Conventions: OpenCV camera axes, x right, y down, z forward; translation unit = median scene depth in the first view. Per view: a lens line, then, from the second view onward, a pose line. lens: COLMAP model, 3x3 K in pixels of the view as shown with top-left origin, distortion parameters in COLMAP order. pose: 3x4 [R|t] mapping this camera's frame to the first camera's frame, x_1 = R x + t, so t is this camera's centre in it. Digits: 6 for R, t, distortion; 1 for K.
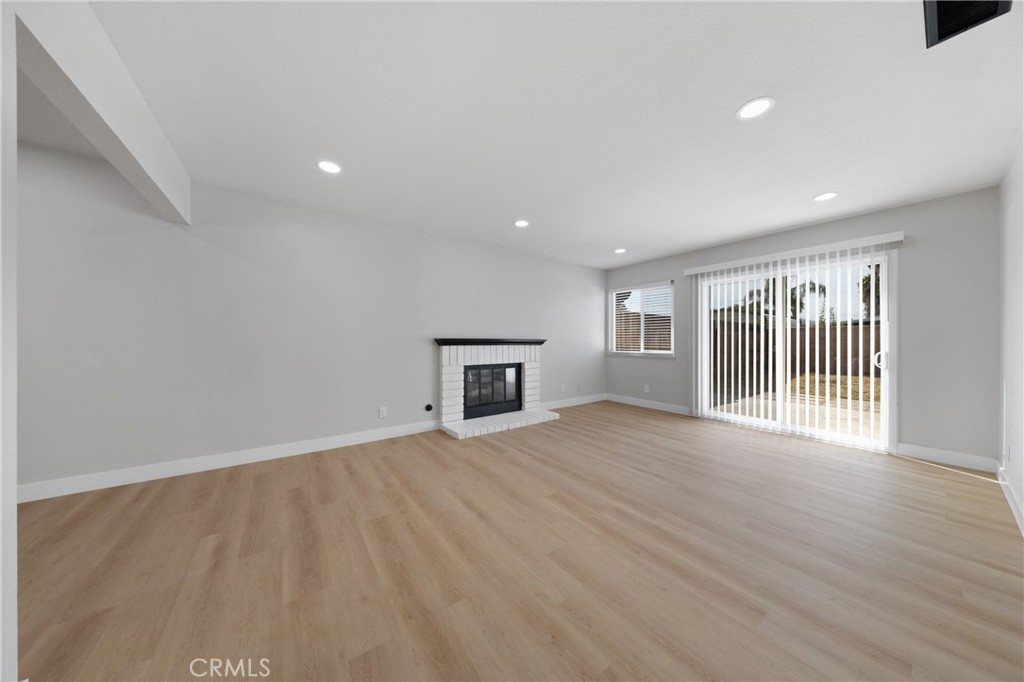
lens RADIAL K [[311.6, 0, 512.0], [0, 311.6, 341.0], [0, 0, 1]] dist [0.001029, 0.000001]
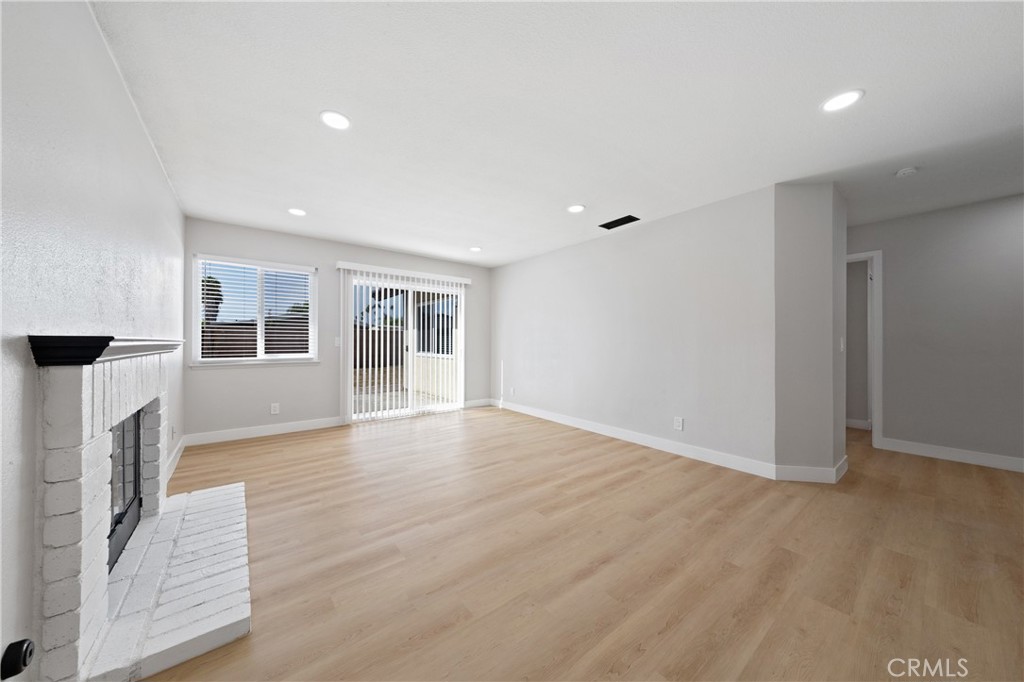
lens RADIAL K [[340.2, 0, 505.7], [0, 340.2, 342.2], [0, 0, 1]] dist [0.022226, -0.007393]
pose [[-0.021302, -0.008599, 0.999736, -0.913609], [-0.002034, 0.999961, 0.008558, -0.019900], [-0.999771, -0.001851, -0.021318, 1.181003]]
